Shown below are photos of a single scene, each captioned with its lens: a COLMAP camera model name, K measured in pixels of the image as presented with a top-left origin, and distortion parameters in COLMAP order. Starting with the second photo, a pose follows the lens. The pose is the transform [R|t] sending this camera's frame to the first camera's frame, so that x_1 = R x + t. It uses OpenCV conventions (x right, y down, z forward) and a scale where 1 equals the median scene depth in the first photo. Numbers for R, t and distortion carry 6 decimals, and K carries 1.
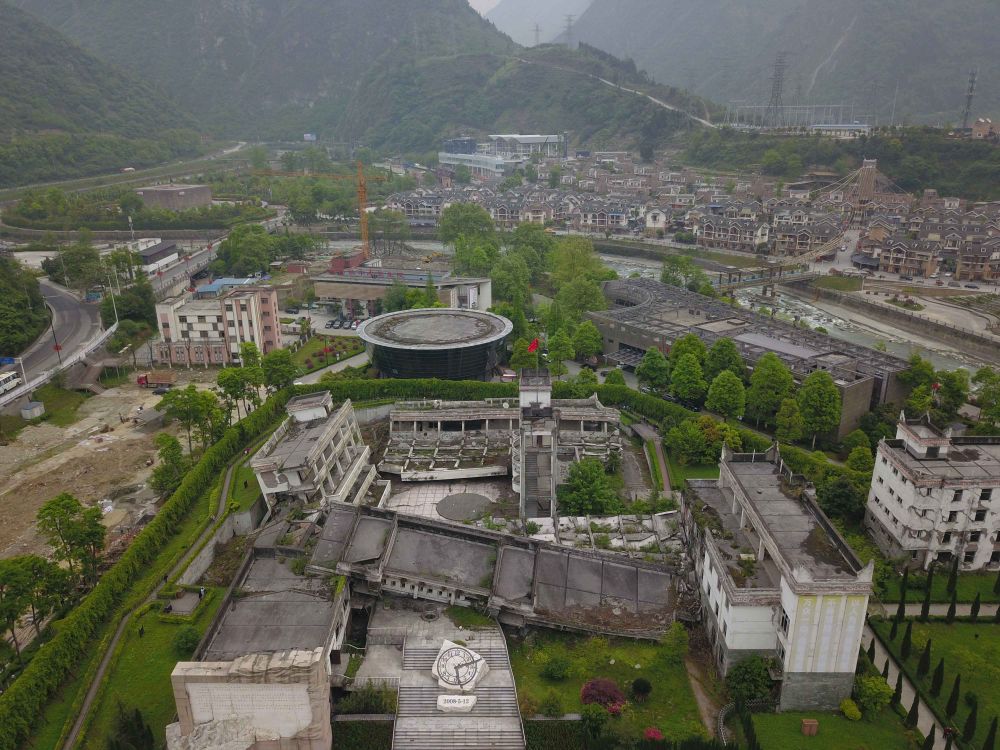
lens RADIAL K [[754.0, 0, 500.0], [0, 754.0, 375.0], [0, 0, 1]] dist [0.074578, -0.130551]
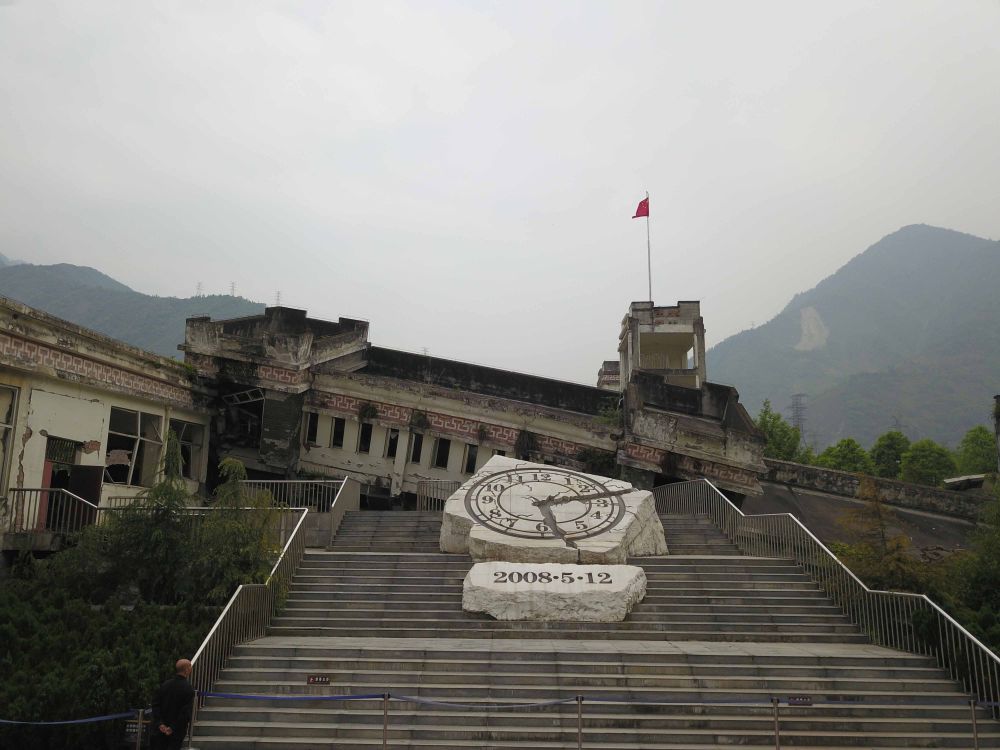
lens RADIAL K [[754.0, 0, 500.0], [0, 754.0, 375.0], [0, 0, 1]] dist [0.074578, -0.130551]
pose [[0.999756, 0.018340, -0.012344, -0.061729], [-0.022060, 0.863857, -0.503255, 0.423761], [0.001434, 0.503404, 0.864050, 0.683379]]
